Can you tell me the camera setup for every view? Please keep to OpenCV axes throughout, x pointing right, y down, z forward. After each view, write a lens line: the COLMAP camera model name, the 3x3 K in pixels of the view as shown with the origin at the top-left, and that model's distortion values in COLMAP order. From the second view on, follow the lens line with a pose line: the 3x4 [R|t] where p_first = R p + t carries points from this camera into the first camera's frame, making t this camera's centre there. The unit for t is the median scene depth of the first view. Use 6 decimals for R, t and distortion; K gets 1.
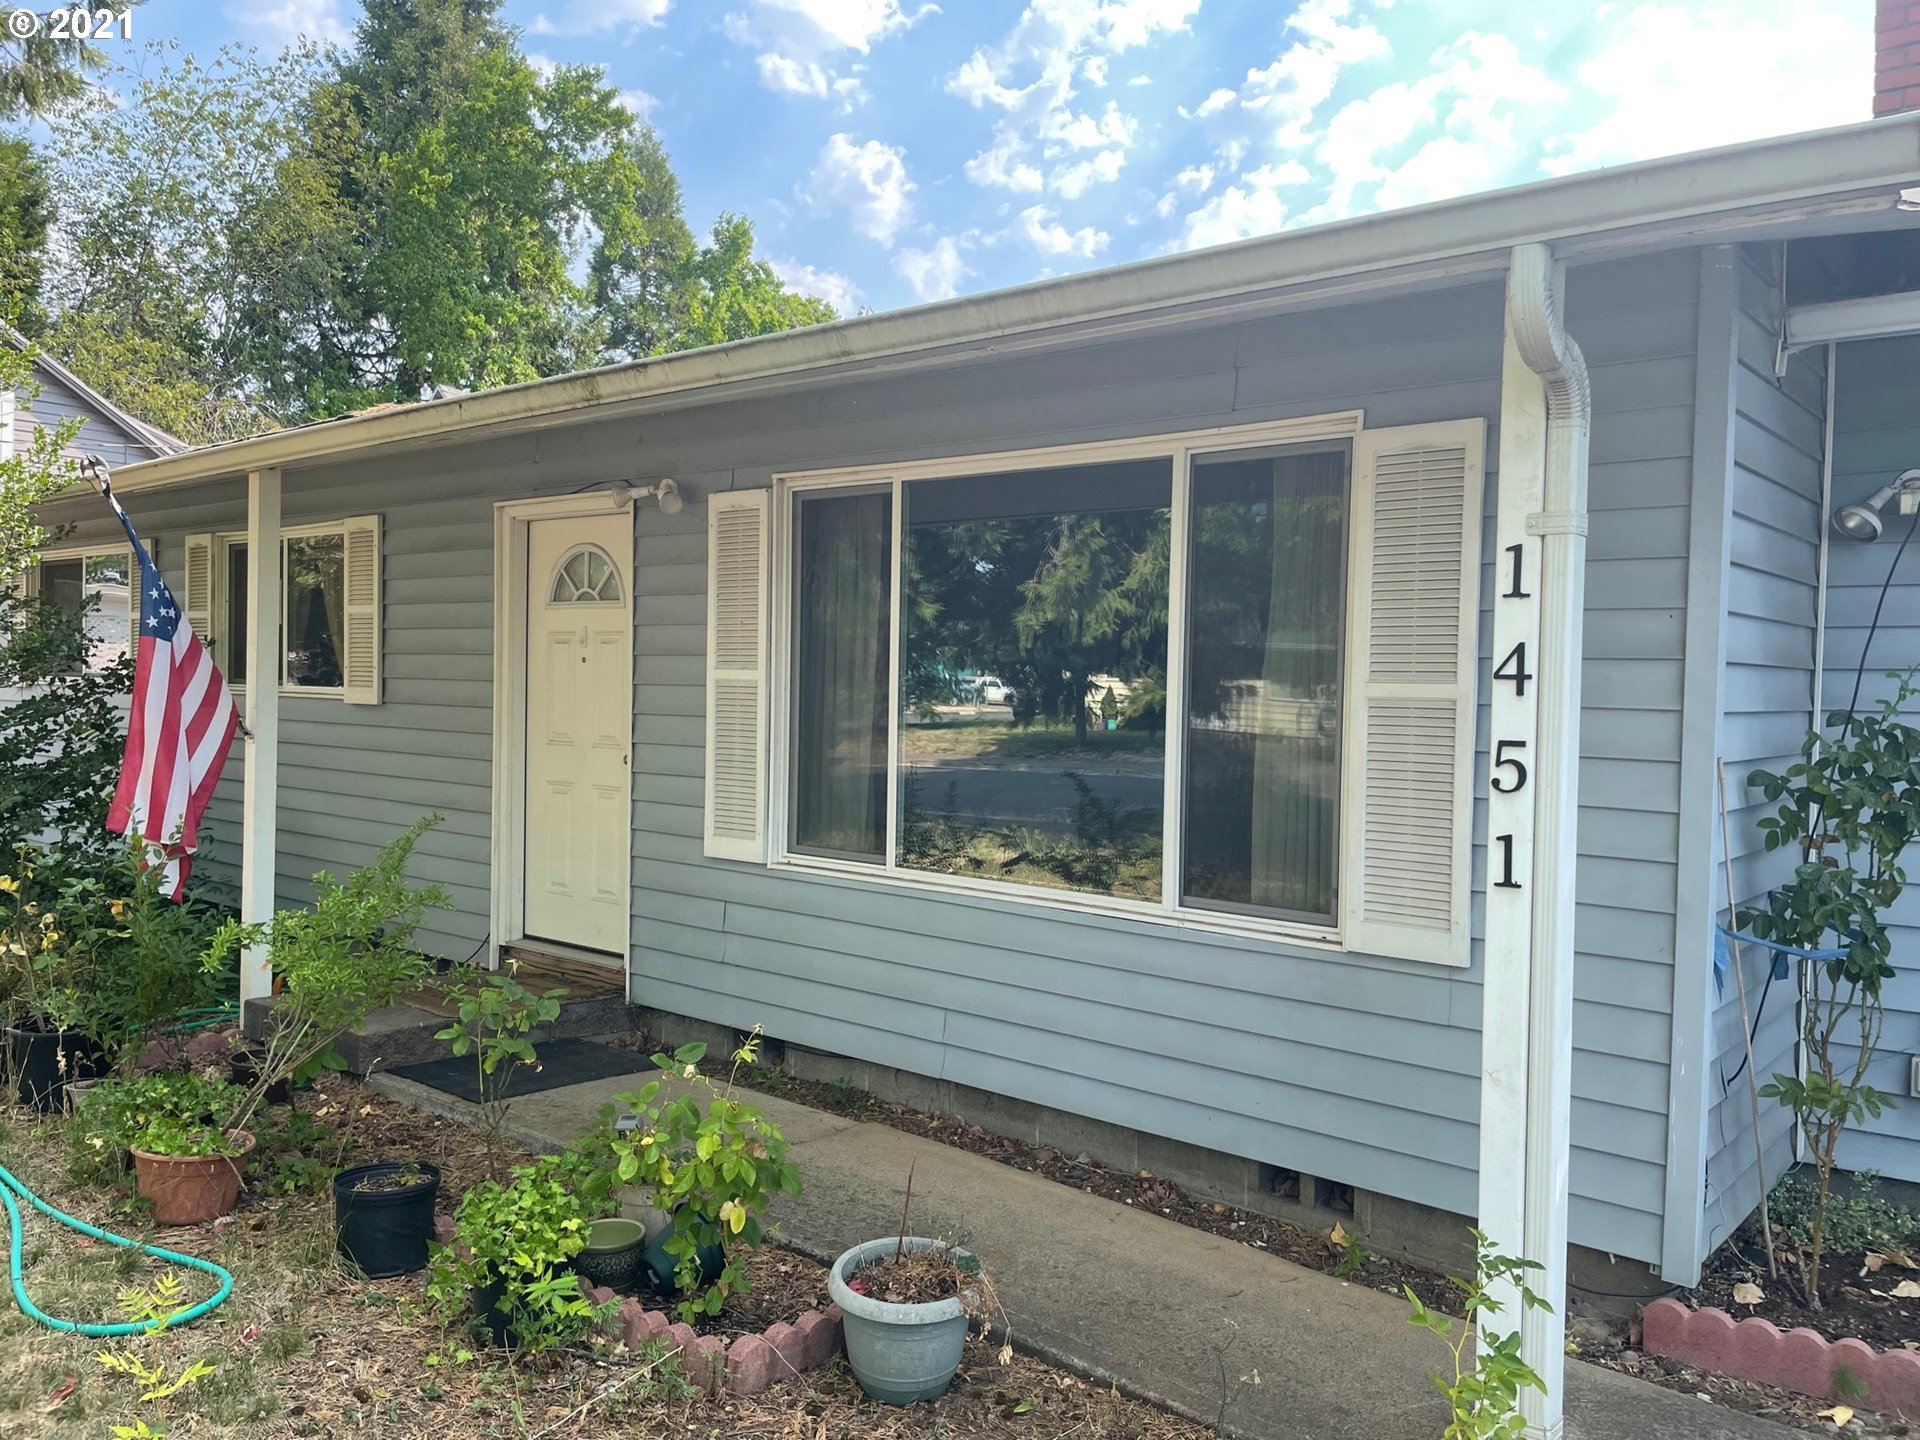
lens RADIAL K [[1513.8, 0, 960.8], [0, 1513.8, 726.3], [0, 0, 1]] dist [0.031025, -0.007475]
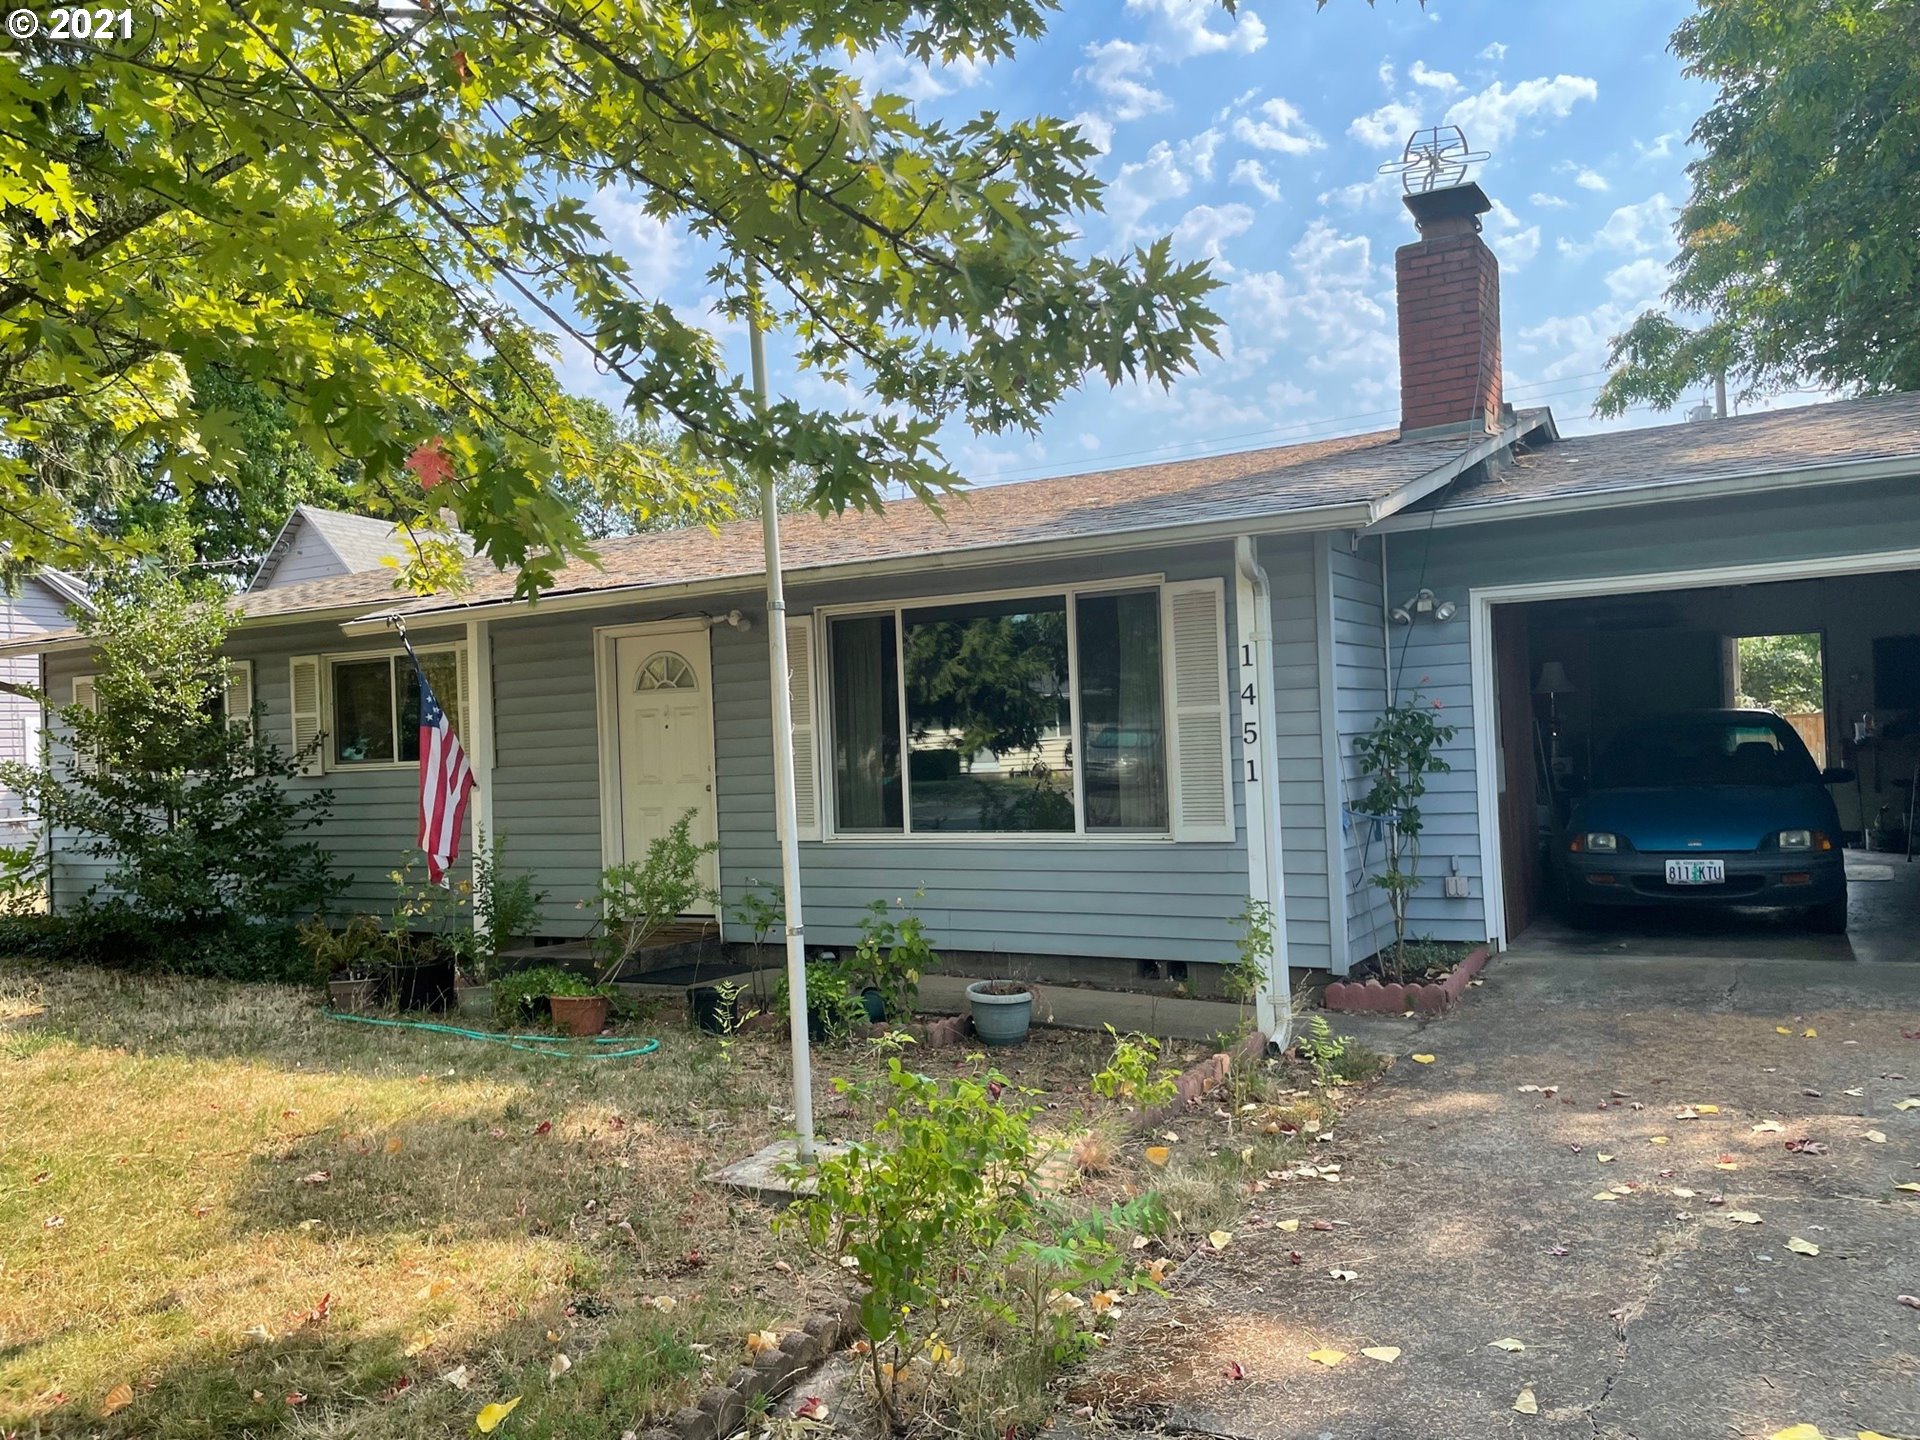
lens RADIAL K [[1513.8, 0, 959.9], [0, 1513.8, 714.9], [0, 0, 1]] dist [0.031025, -0.007475]
pose [[0.983320, -0.057312, 0.172616, -0.380030], [0.065643, 0.996919, -0.042944, 0.051246], [-0.169623, 0.053559, 0.984053, -0.972842]]
